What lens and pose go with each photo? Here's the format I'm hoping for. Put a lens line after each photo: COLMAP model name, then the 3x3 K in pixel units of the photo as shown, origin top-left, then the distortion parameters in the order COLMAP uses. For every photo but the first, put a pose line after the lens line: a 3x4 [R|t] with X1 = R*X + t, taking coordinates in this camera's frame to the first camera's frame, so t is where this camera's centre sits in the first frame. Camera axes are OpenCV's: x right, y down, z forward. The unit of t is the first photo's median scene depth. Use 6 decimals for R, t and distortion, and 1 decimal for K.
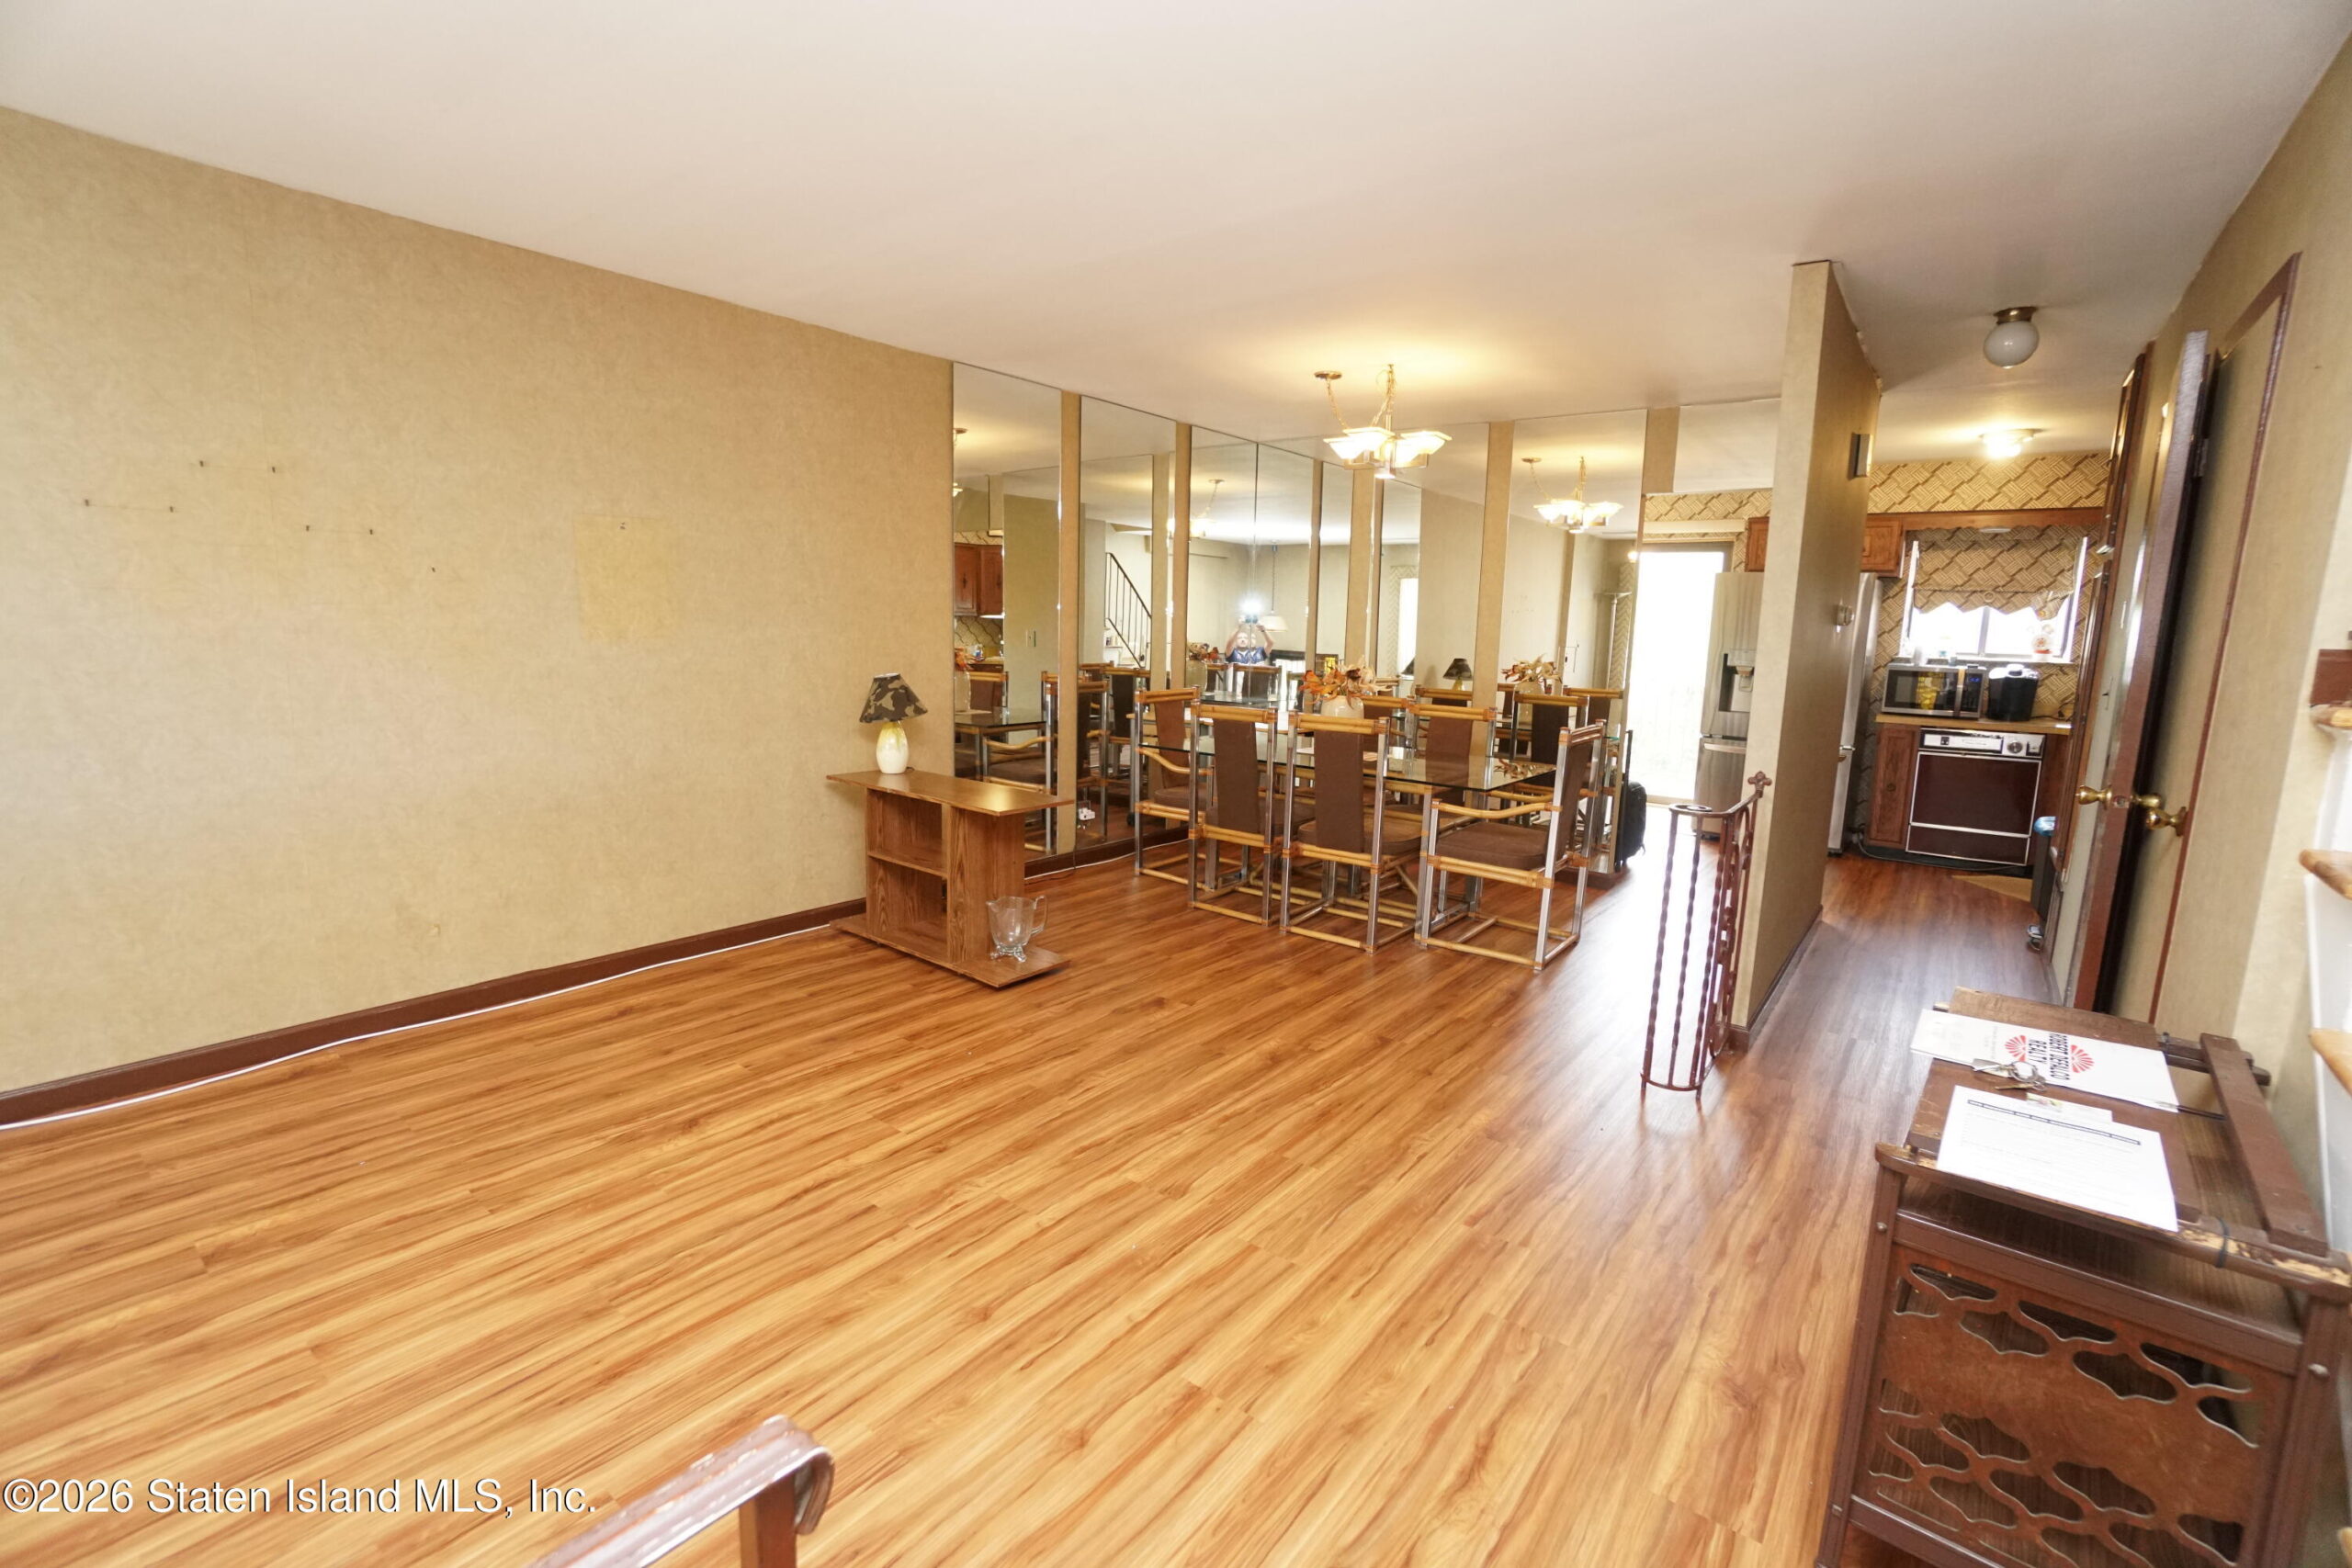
lens RADIAL K [[1030.5, 0, 1185.7], [0, 1030.5, 787.4], [0, 0, 1]] dist [-0.064738, 0.022189]
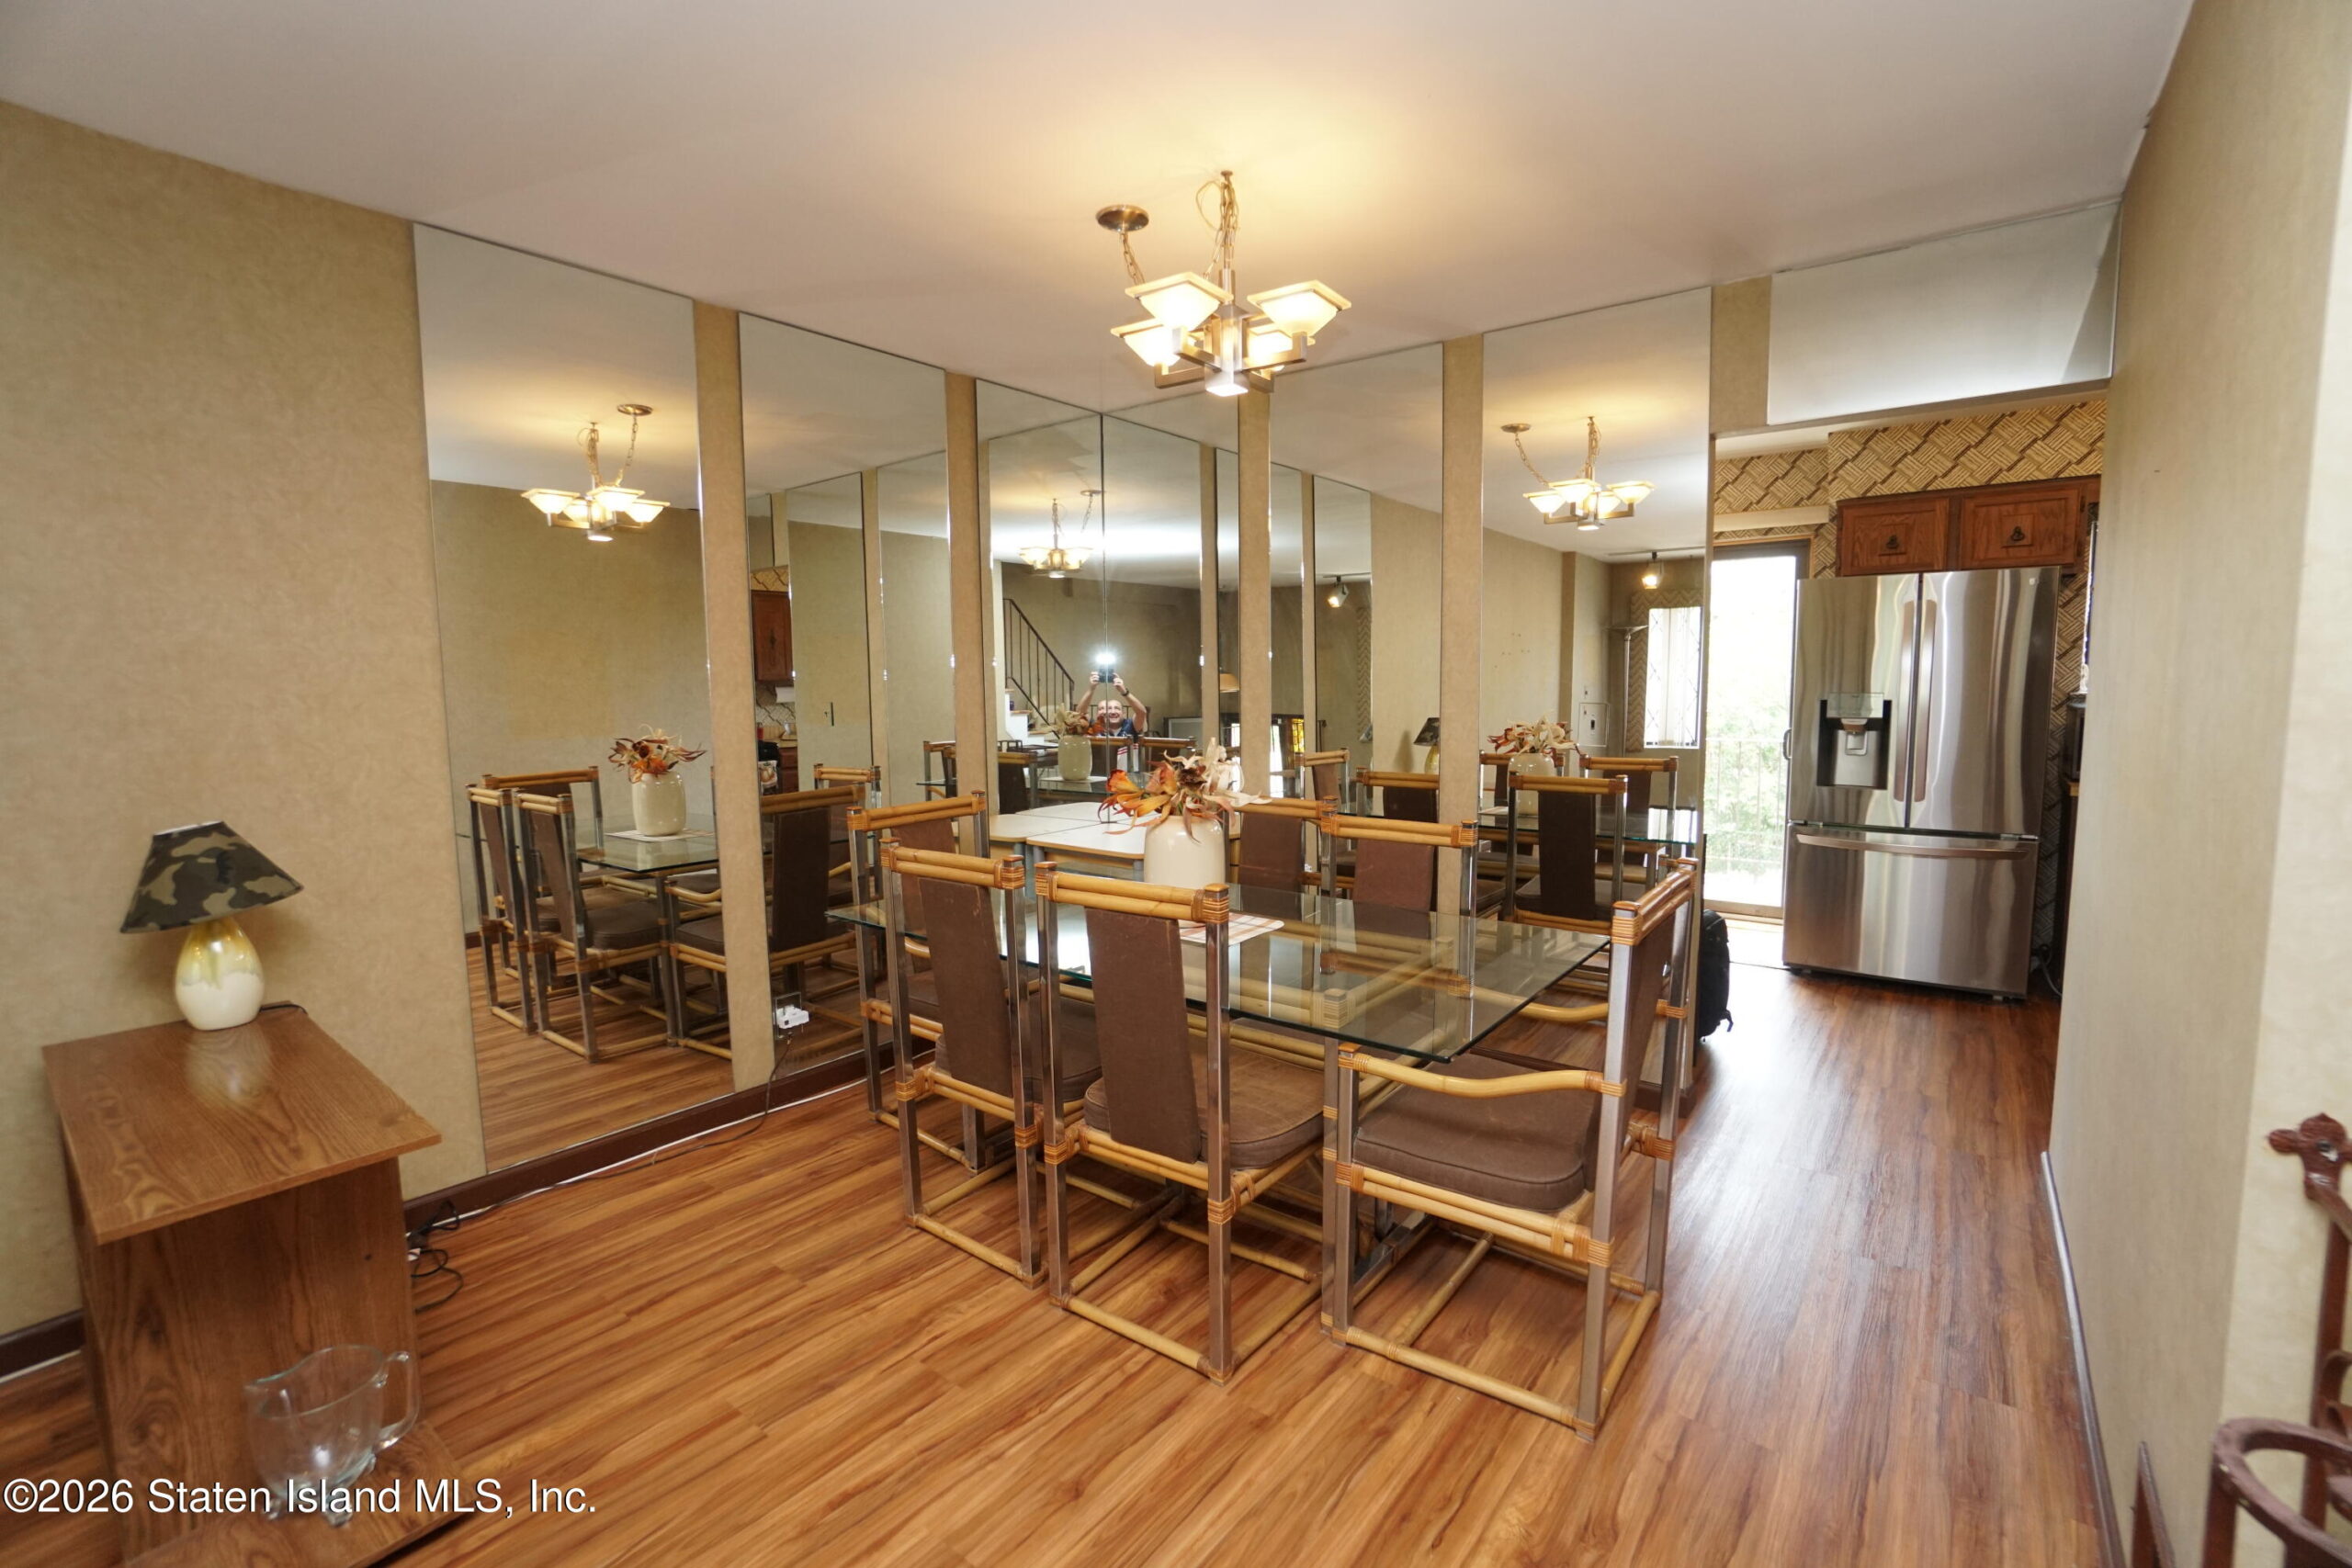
lens RADIAL K [[1030.5, 0, 1185.7], [0, 1030.5, 787.4], [0, 0, 1]] dist [-0.064738, 0.022189]
pose [[0.999262, -0.038405, -0.000202, 0.234128], [0.038332, 0.997658, -0.056658, -0.110877], [0.002377, 0.056608, 0.998394, 0.708647]]
